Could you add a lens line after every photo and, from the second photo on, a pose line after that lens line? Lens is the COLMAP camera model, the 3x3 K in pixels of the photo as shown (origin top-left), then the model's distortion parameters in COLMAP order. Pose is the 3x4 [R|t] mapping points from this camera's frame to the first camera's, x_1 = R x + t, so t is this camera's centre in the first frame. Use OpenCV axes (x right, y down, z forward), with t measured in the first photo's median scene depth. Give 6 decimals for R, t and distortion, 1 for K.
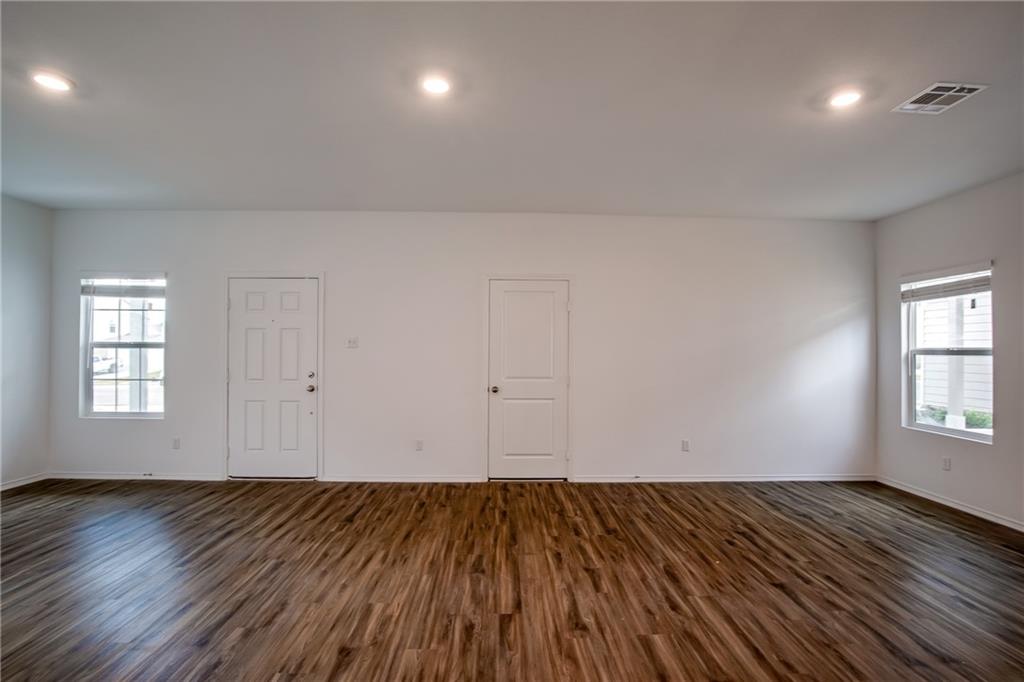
lens RADIAL K [[470.0, 0, 514.6], [0, 470.0, 345.5], [0, 0, 1]] dist [-0.029314, 0.000756]
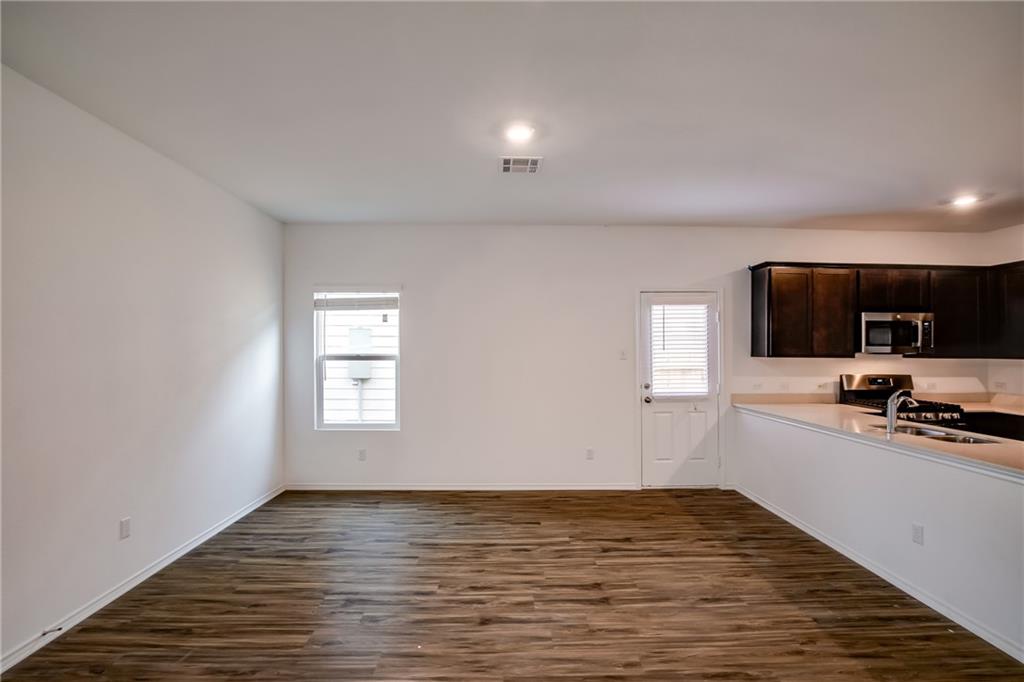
lens RADIAL K [[470.0, 0, 514.6], [0, 470.0, 345.5], [0, 0, 1]] dist [-0.029314, 0.000756]
pose [[0.005434, -0.001257, 0.999984, -0.284877], [-0.013239, 0.999911, 0.001329, -0.028479], [-0.999898, -0.013246, 0.005417, 0.744357]]
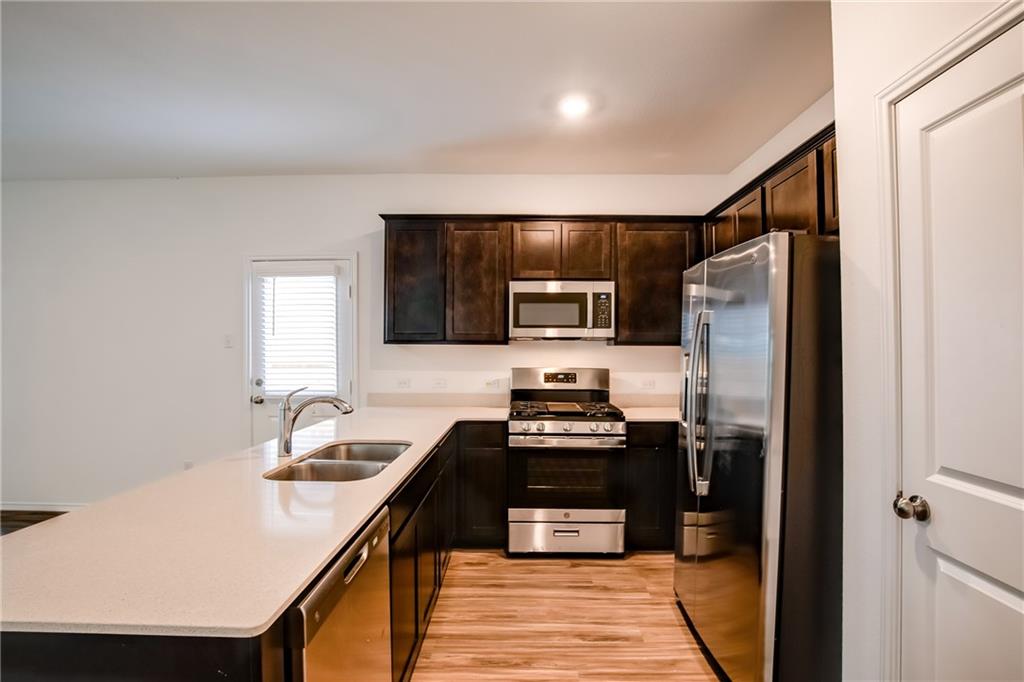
lens RADIAL K [[478.8, 0, 514.7], [0, 478.8, 344.2], [0, 0, 1]] dist [-0.024602, 0.001456]
pose [[0.045979, 0.001125, 0.998942, 0.064416], [-0.011788, 0.999930, -0.000584, -0.003875], [-0.998873, -0.011749, 0.045989, -0.318963]]
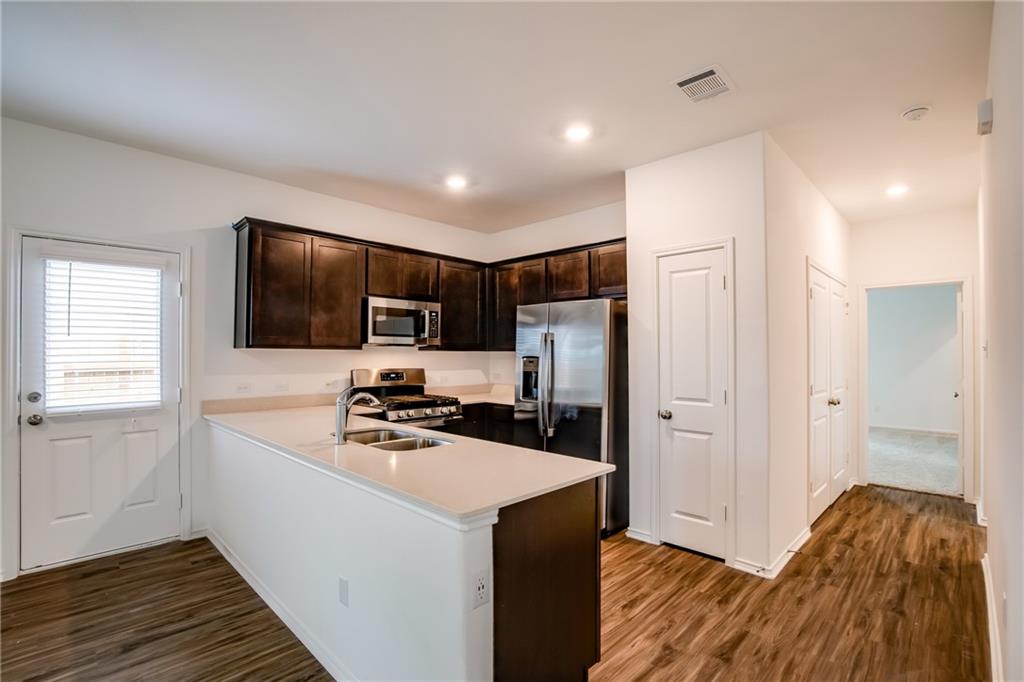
lens RADIAL K [[470.0, 0, 514.6], [0, 470.0, 345.5], [0, 0, 1]] dist [-0.029314, 0.000756]
pose [[-0.695251, 0.000402, 0.718767, -0.030249], [-0.017229, 0.999703, -0.017224, -0.000039], [-0.718561, -0.024359, -0.695038, 0.289912]]
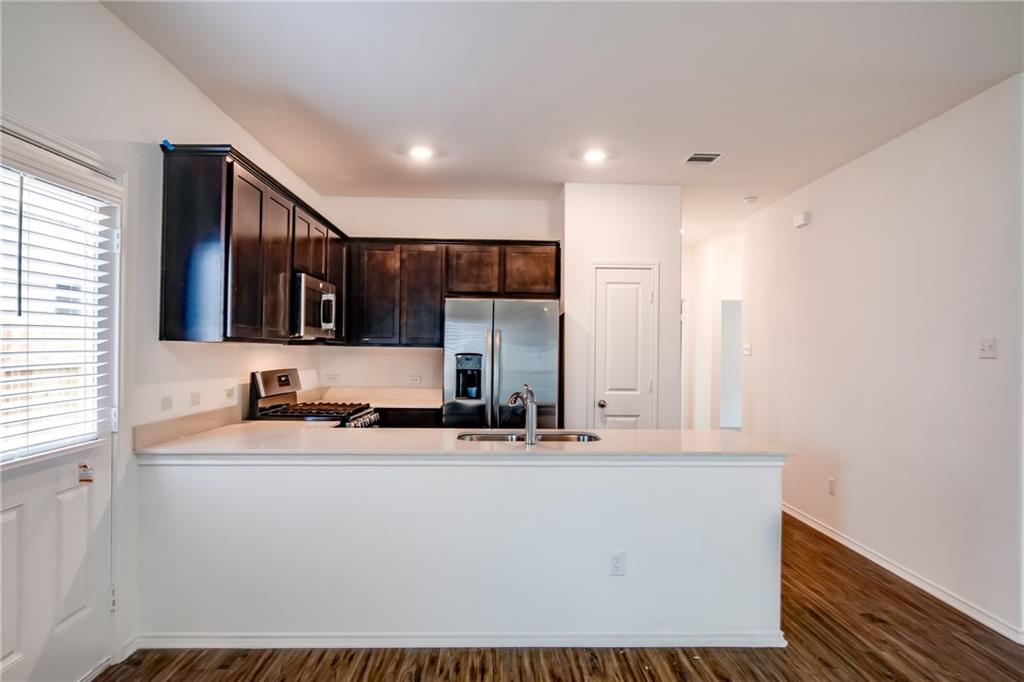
lens RADIAL K [[618.0, 0, 512.0], [0, 618.0, 341.0], [0, 0, 1]] dist [-0.002801, 0.000526]
pose [[-0.999765, -0.021584, 0.002219, 0.670899], [-0.021633, 0.999455, -0.024933, 0.010888], [-0.001679, -0.024976, -0.999687, 0.895645]]
